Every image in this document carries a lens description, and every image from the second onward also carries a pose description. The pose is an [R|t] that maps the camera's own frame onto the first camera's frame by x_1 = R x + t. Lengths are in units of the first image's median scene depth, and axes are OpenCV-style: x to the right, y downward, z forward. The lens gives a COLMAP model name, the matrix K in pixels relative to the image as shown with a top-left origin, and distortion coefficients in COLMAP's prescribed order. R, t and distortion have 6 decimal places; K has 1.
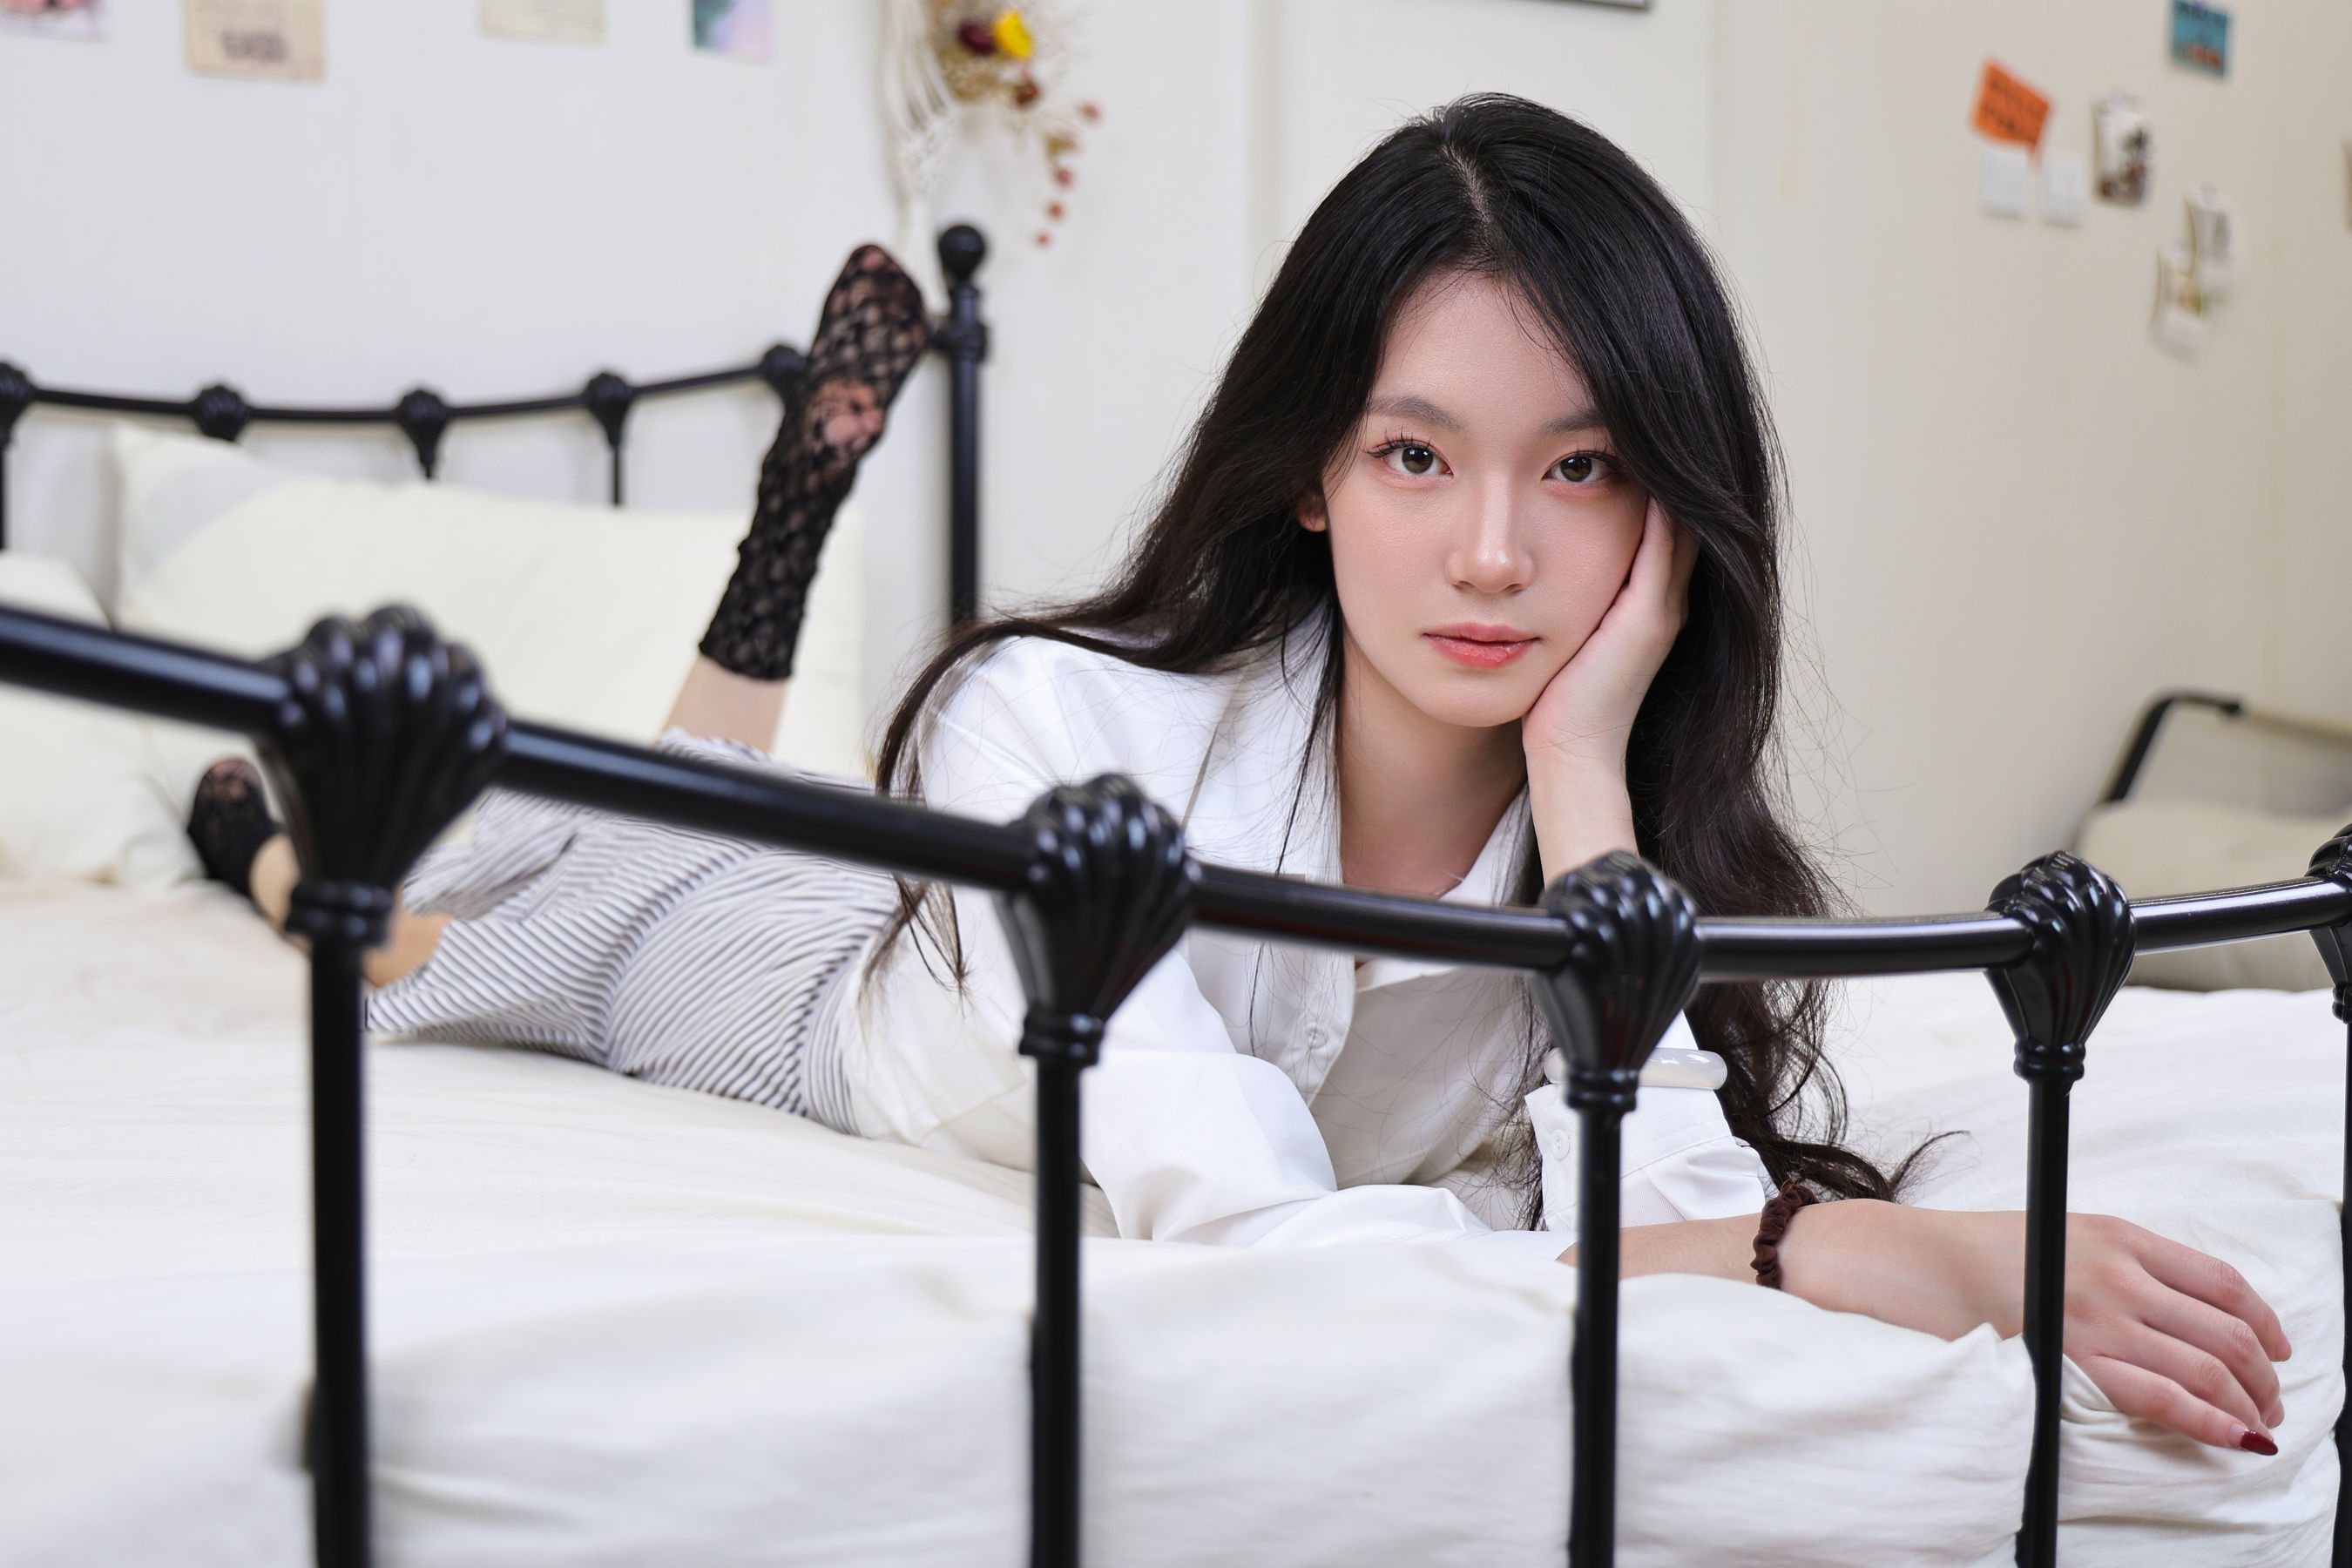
lens RADIAL K [[2744.4, 0, 1176.0], [0, 2744.4, 784.0], [0, 0, 1]] dist [0.251607, -0.577096]
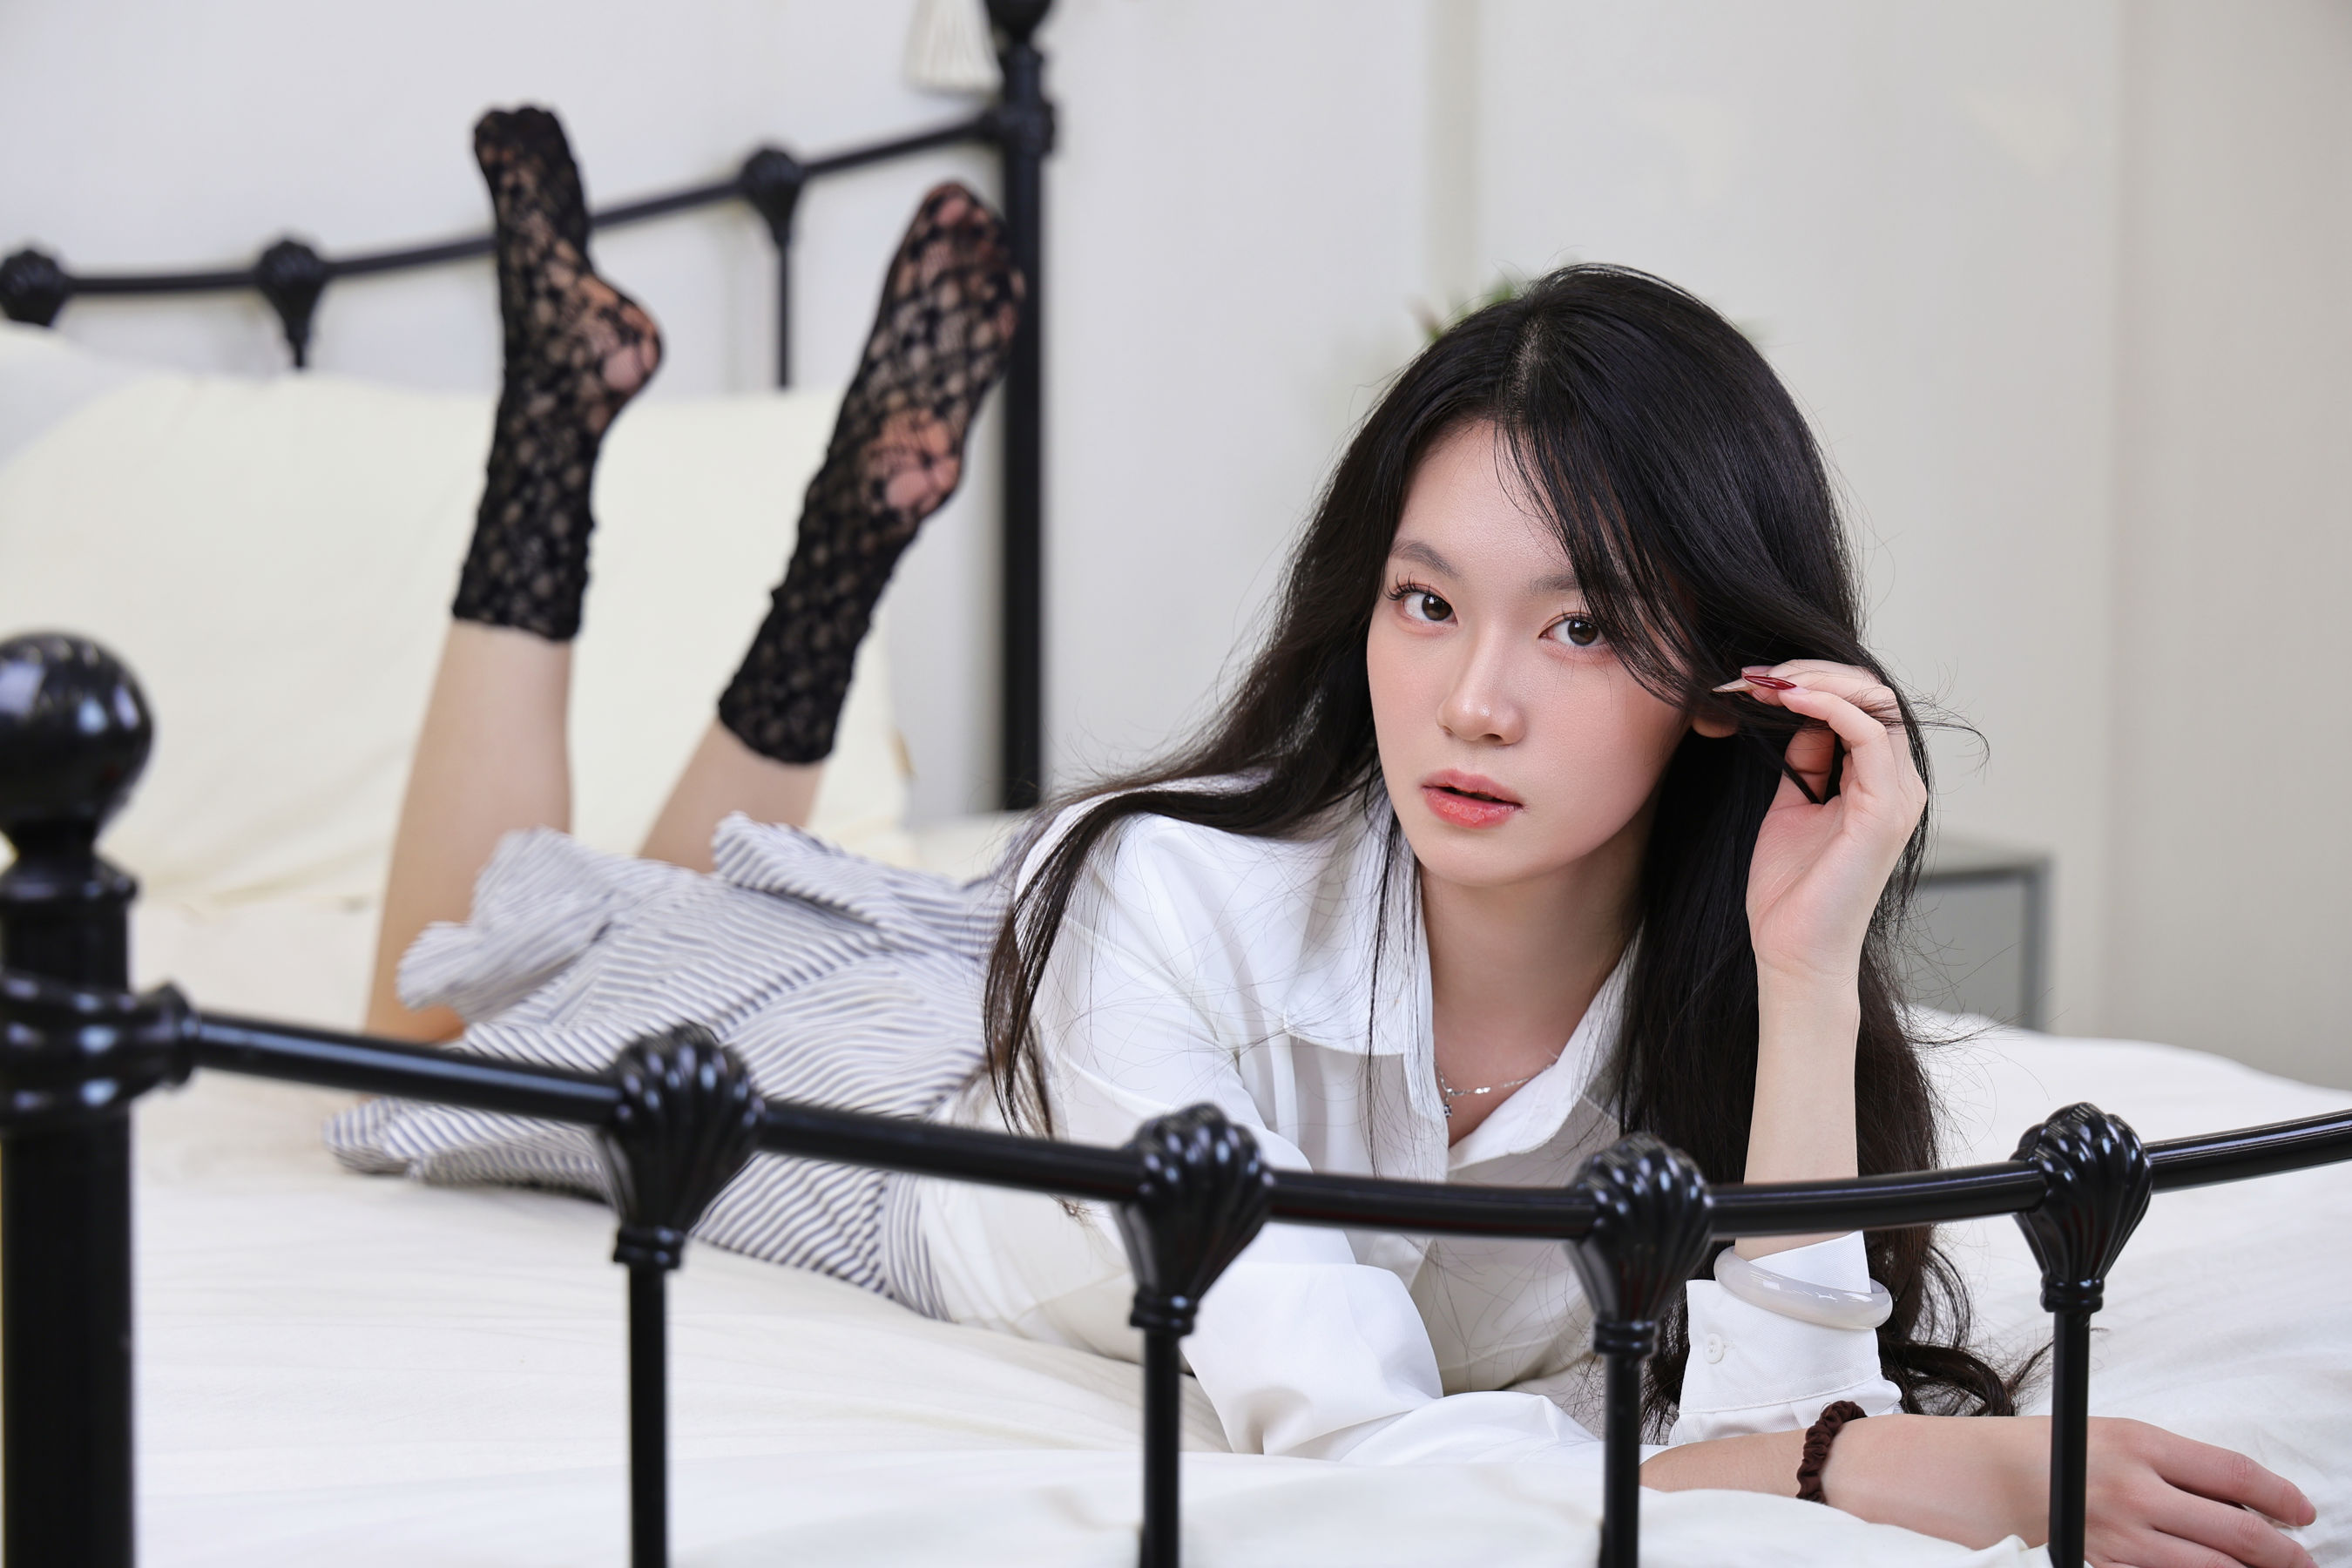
lens RADIAL K [[5456.3, 0, 1176.0], [0, 5456.3, 784.0], [0, 0, 1]] dist [1.275406, -11.428756]
pose [[0.999223, -0.003219, -0.039284, 0.050283], [0.006053, 0.997369, 0.072239, -0.260775], [0.038948, -0.072421, 0.996613, -1.185679]]
